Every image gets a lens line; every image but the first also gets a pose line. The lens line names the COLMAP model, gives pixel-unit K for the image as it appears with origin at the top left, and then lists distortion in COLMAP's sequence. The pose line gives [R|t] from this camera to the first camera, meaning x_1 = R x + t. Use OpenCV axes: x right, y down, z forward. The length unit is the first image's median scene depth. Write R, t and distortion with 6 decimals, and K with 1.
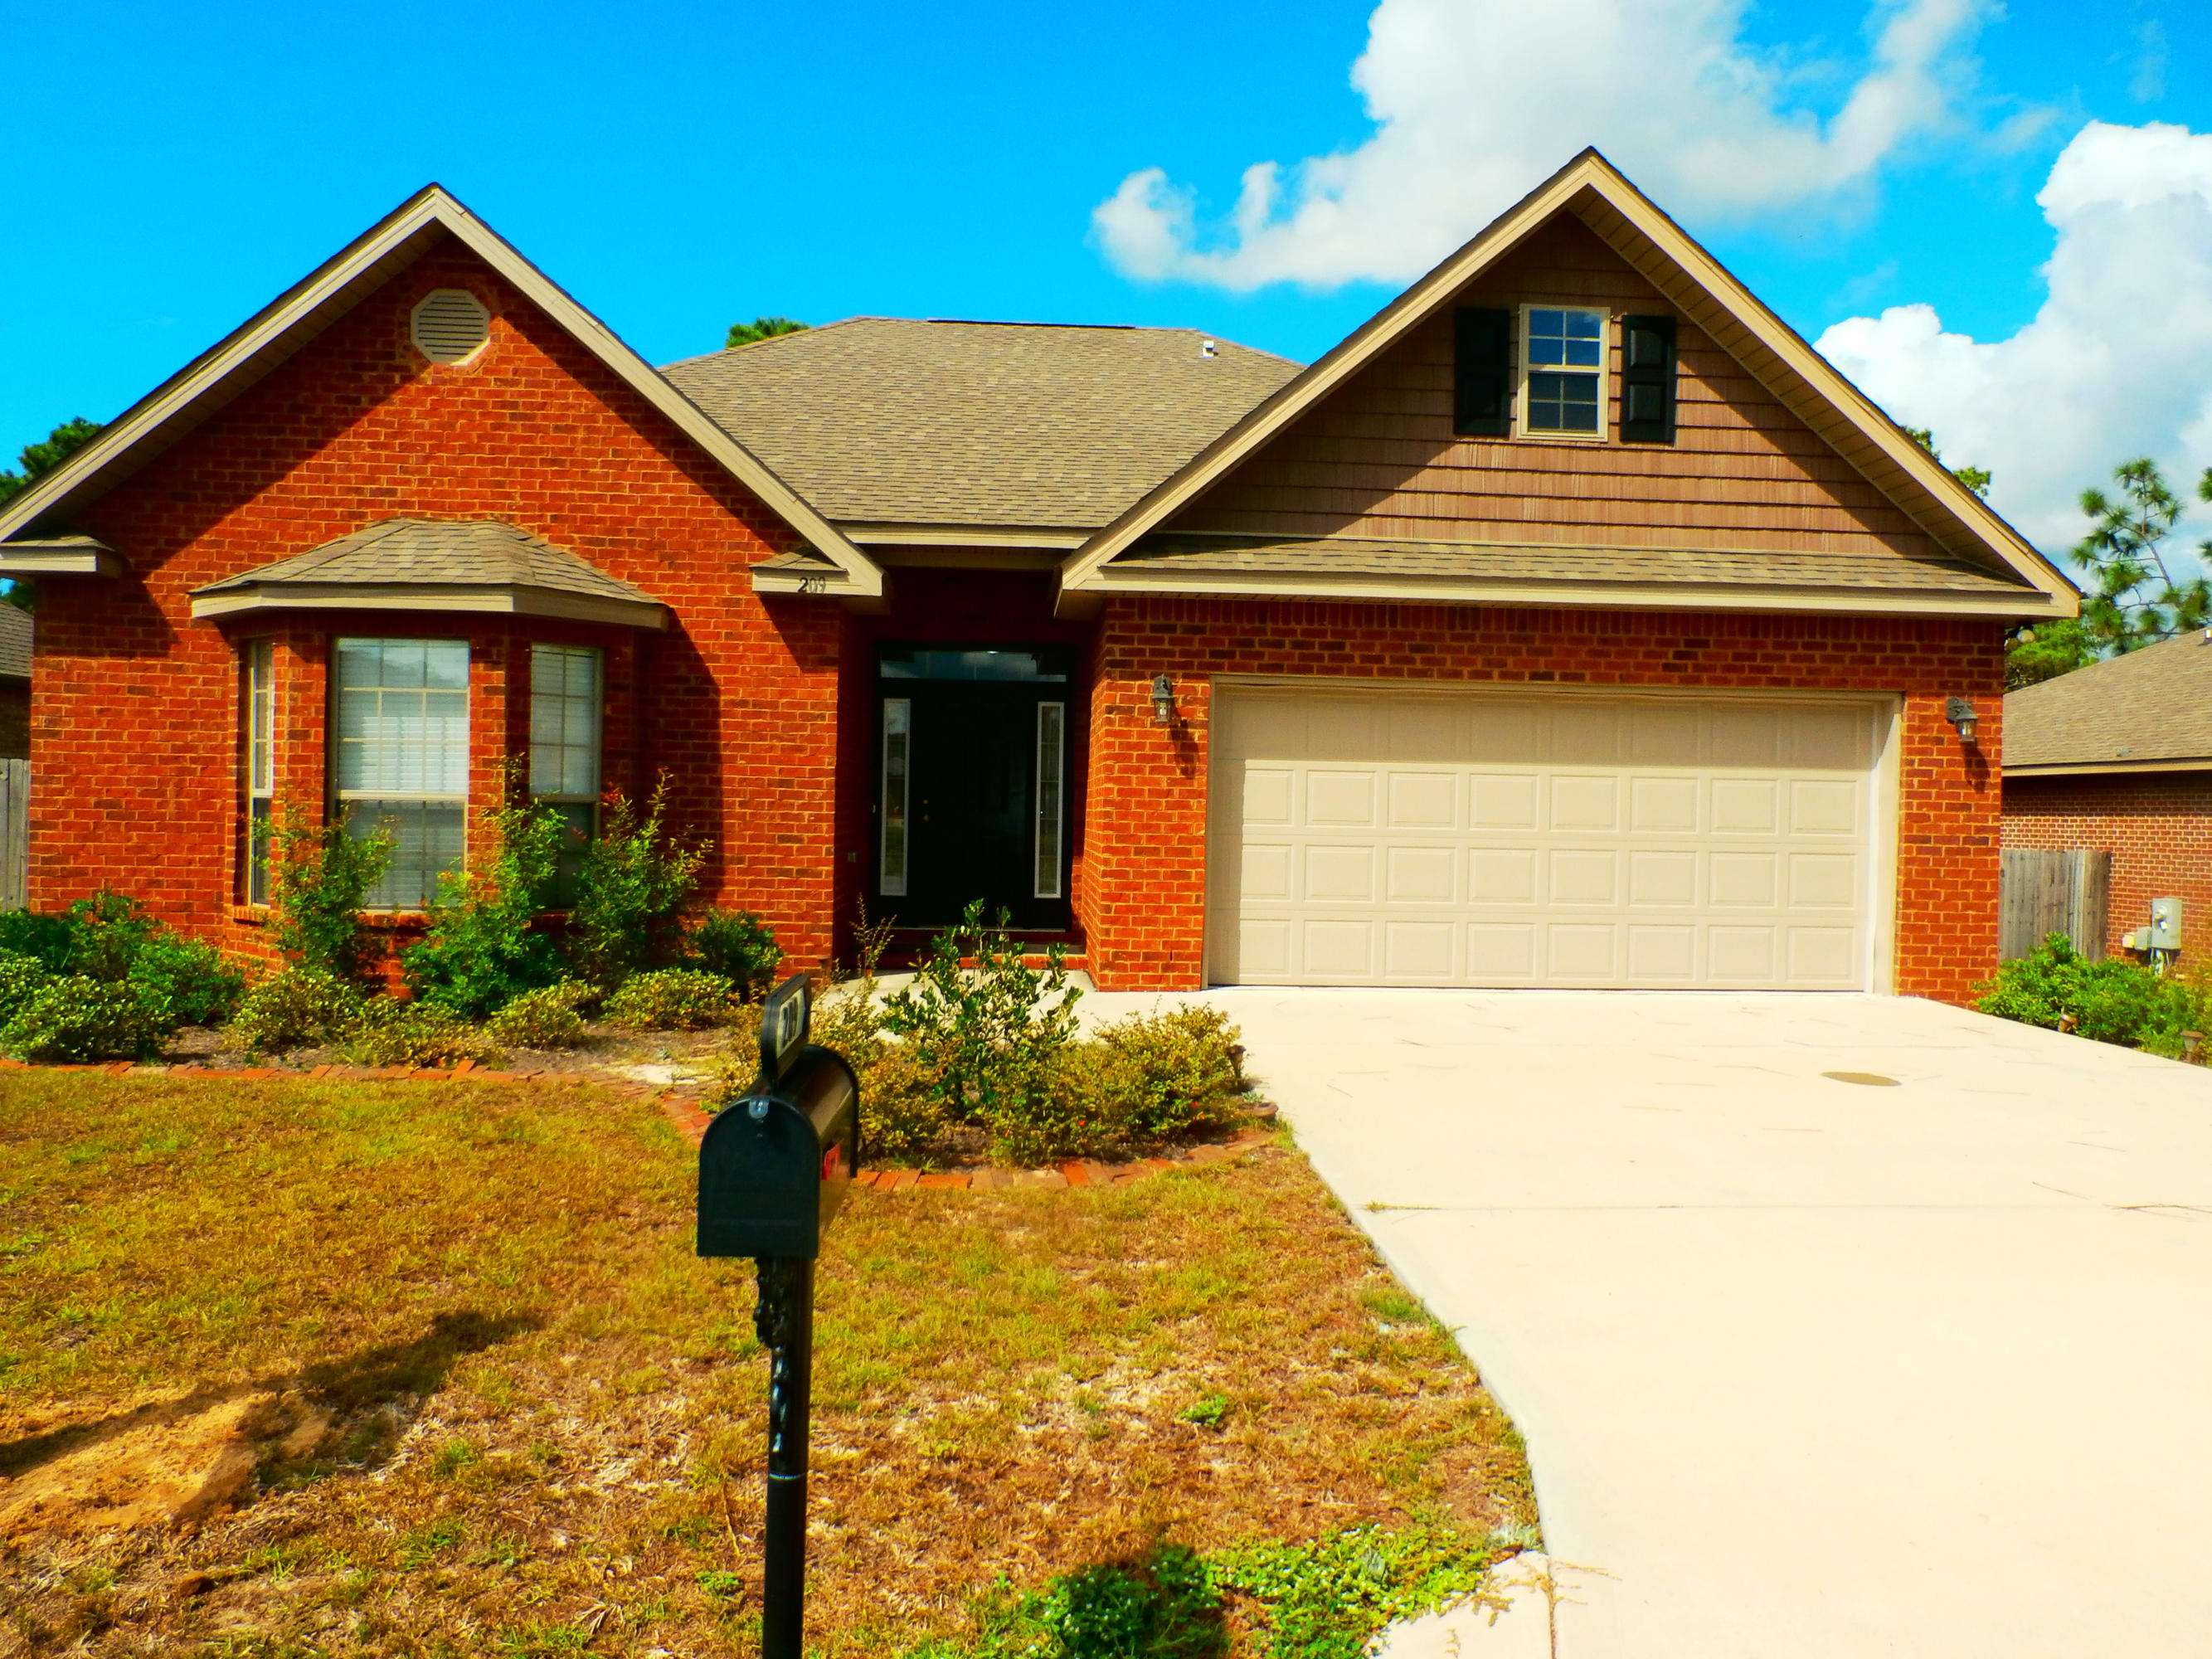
lens RADIAL K [[1638.5, 0, 1115.1], [0, 1638.5, 811.3], [0, 0, 1]] dist [-0.001972, 0.002207]
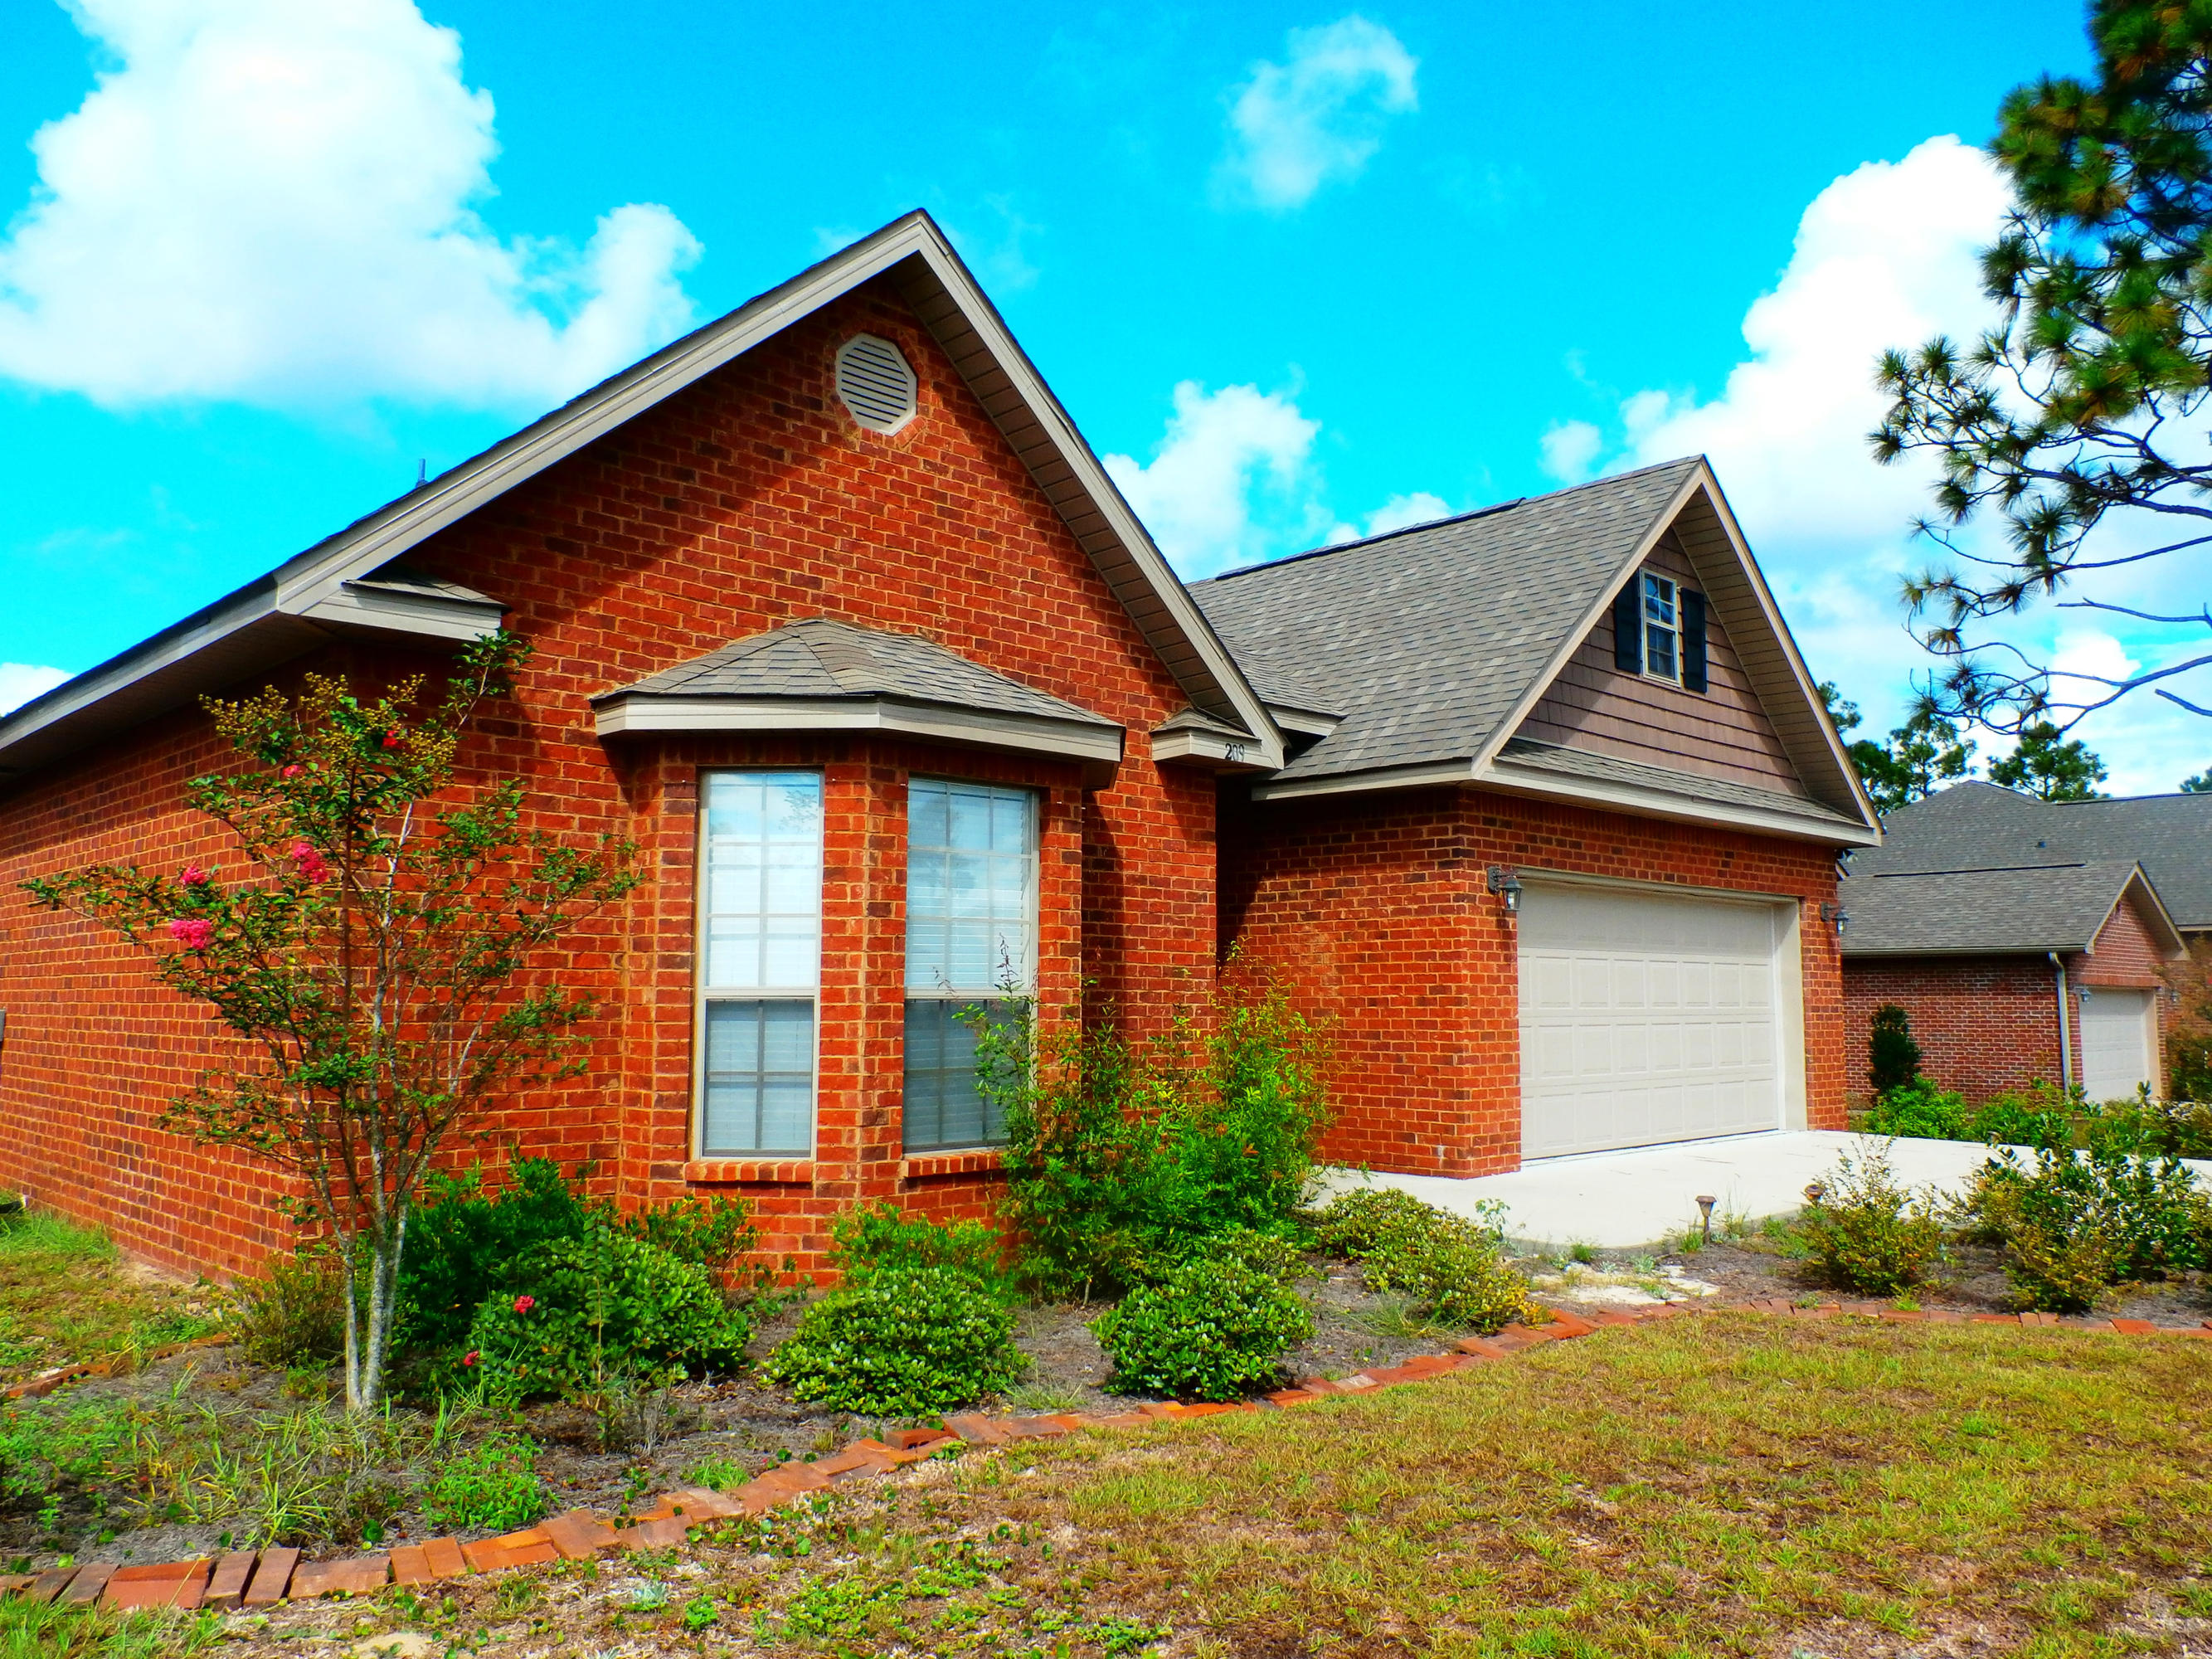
lens RADIAL K [[1630.2, 0, 1106.0], [0, 1630.2, 829.5], [0, 0, 1]] dist [-0.003510, -0.005486]
pose [[0.769050, 0.049302, 0.637284, -0.802663], [0.012559, 0.995663, -0.092183, -0.013442], [-0.639065, 0.078897, 0.765096, 0.356690]]
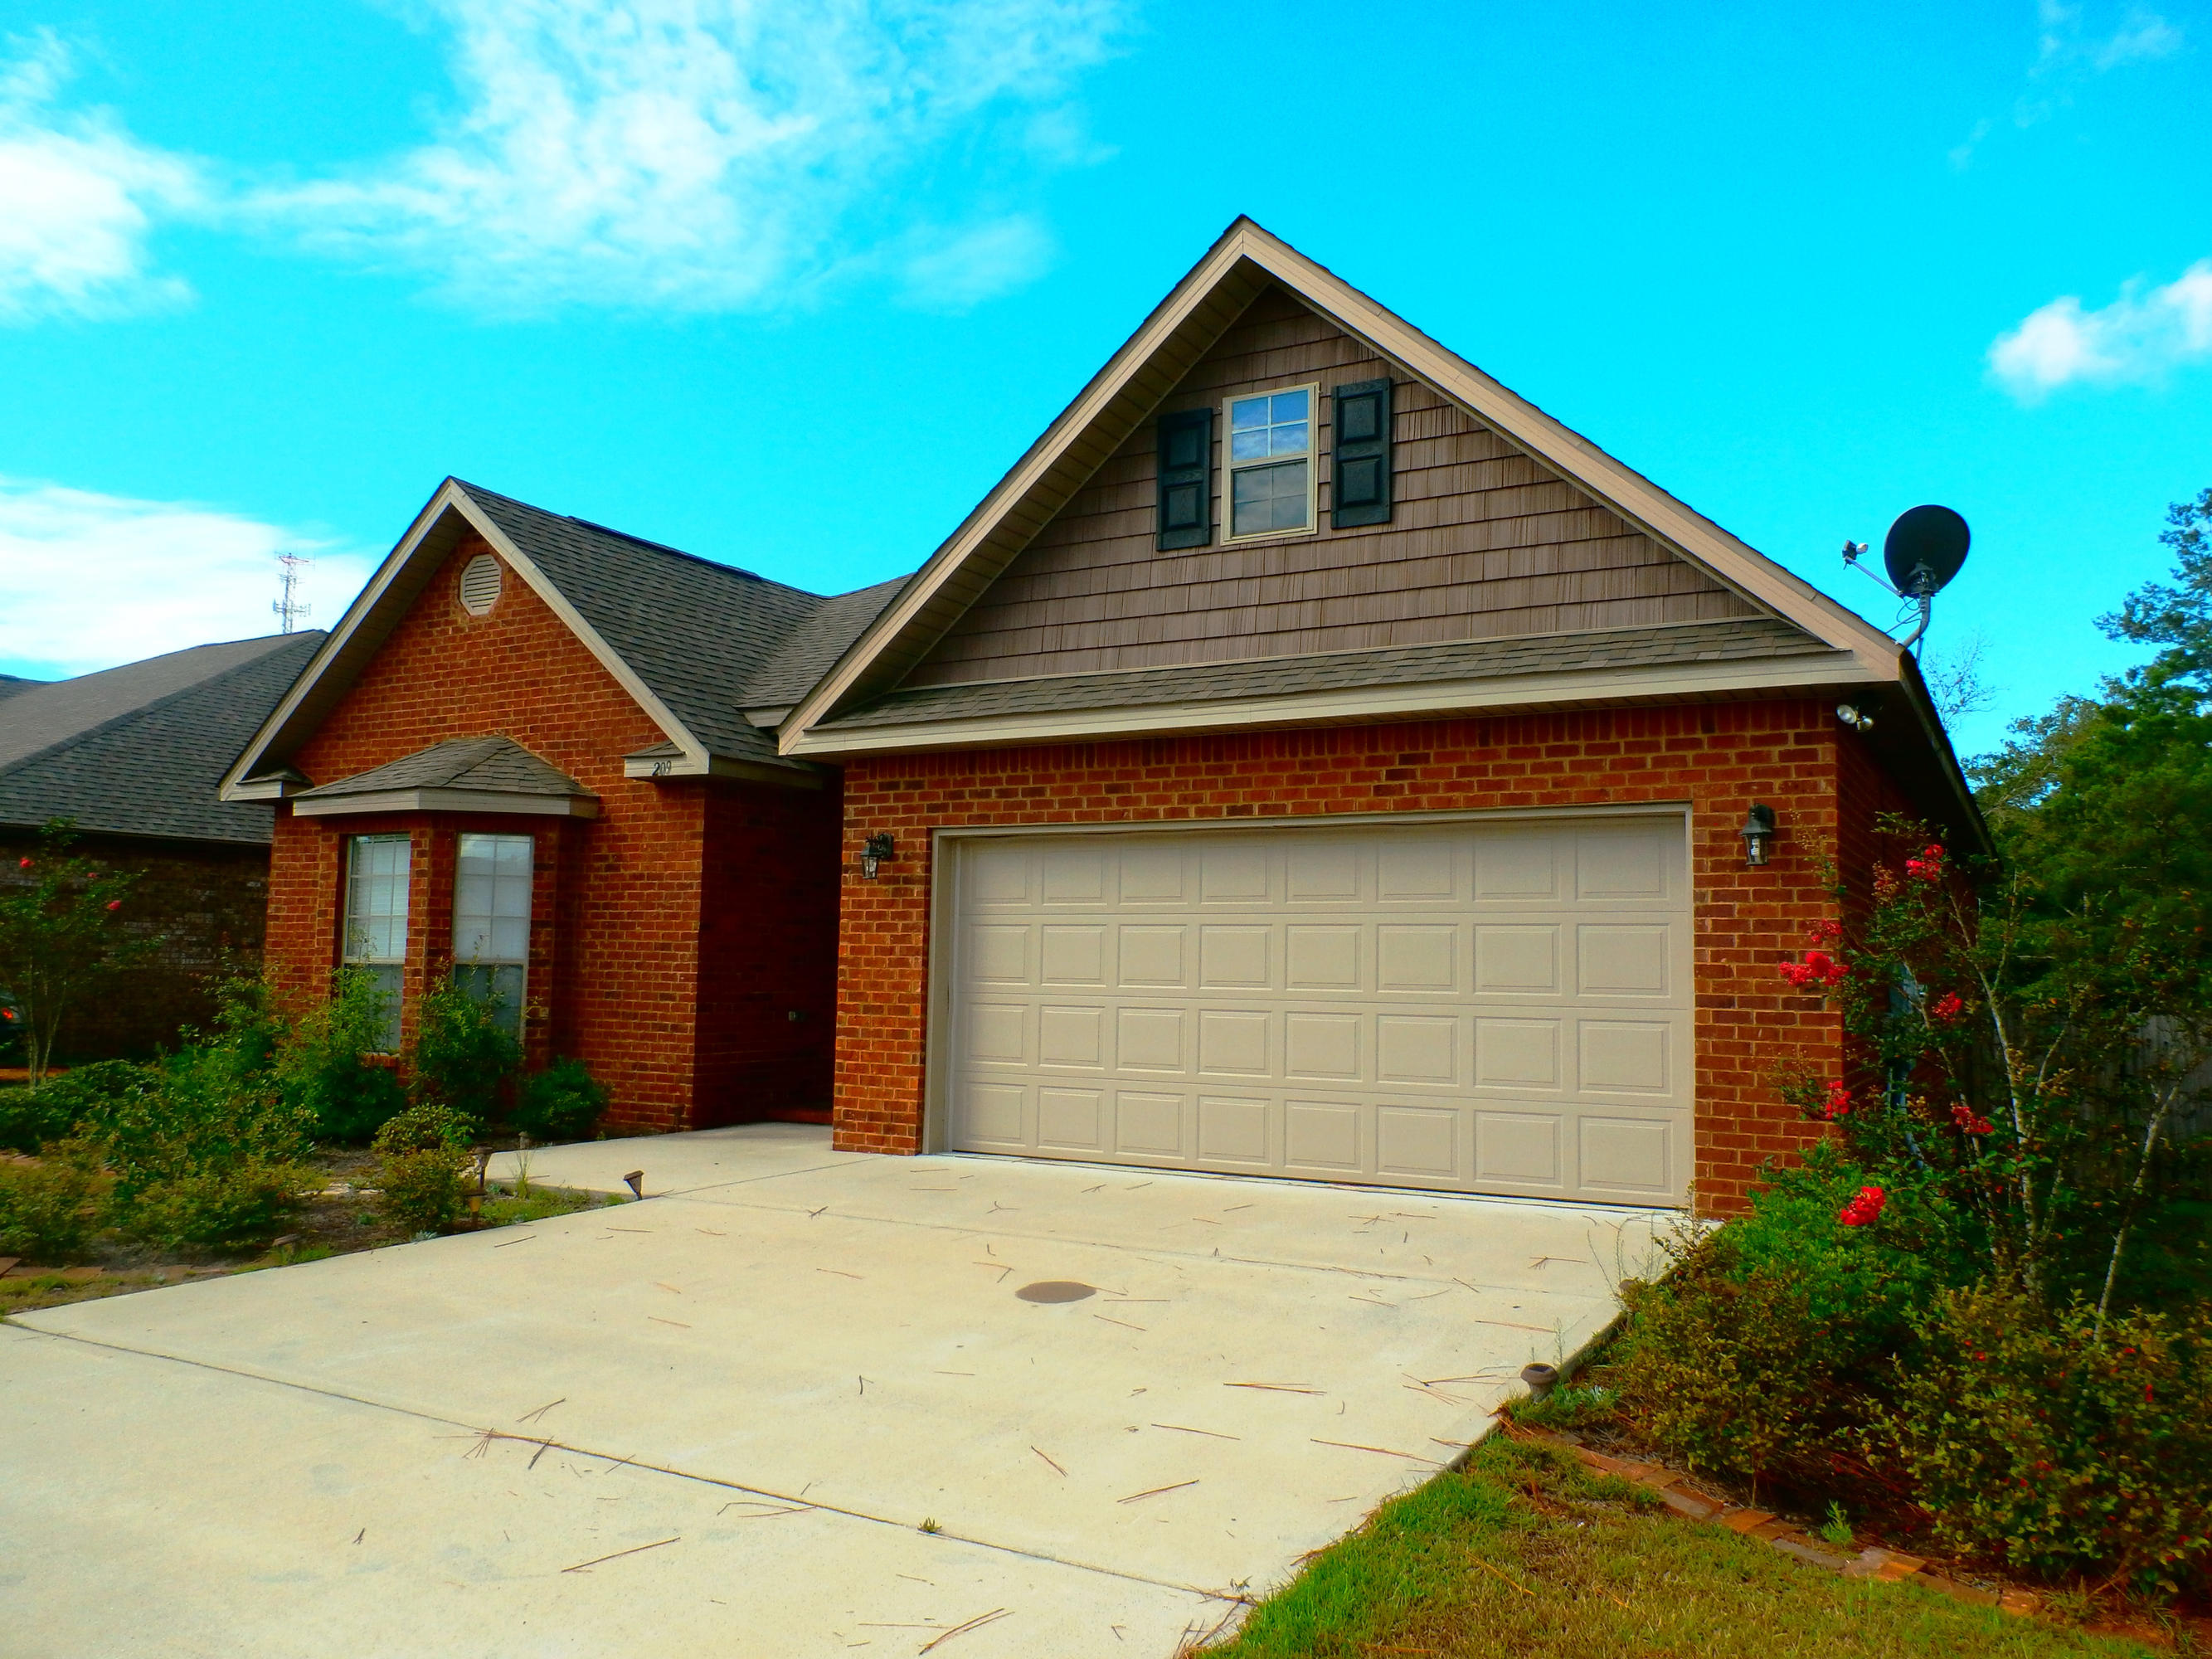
lens RADIAL K [[1698.1, 0, 1106.0], [0, 1698.1, 829.5], [0, 0, 1]] dist [-0.003652, -0.000416]
pose [[0.823073, -0.053244, -0.565435, 0.710329], [-0.001897, 0.995332, -0.096487, 0.014537], [0.567933, 0.080488, 0.819130, 0.223668]]
